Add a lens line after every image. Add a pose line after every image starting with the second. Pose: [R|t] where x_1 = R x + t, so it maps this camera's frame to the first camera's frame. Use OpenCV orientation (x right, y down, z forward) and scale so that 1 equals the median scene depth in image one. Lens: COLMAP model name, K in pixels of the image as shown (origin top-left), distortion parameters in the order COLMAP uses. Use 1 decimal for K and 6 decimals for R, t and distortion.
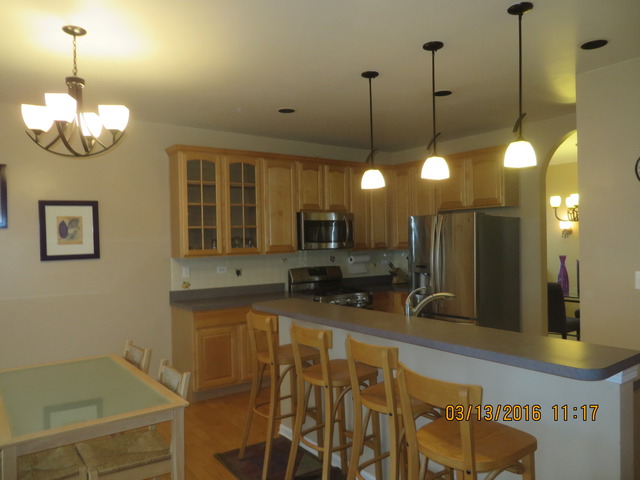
lens RADIAL K [[477.6, 0, 317.4], [0, 477.6, 240.1], [0, 0, 1]] dist [-0.011787, -0.004778]
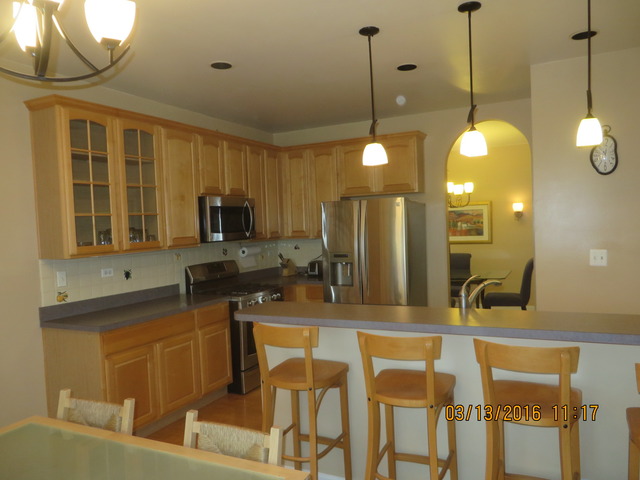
lens RADIAL K [[477.6, 0, 320.6], [0, 477.6, 241.2], [0, 0, 1]] dist [-0.011787, -0.004778]
pose [[0.882139, -0.032579, 0.469862, -0.256976], [0.023914, 0.999416, 0.024401, 0.003436], [-0.470382, -0.010289, 0.882403, 0.190708]]
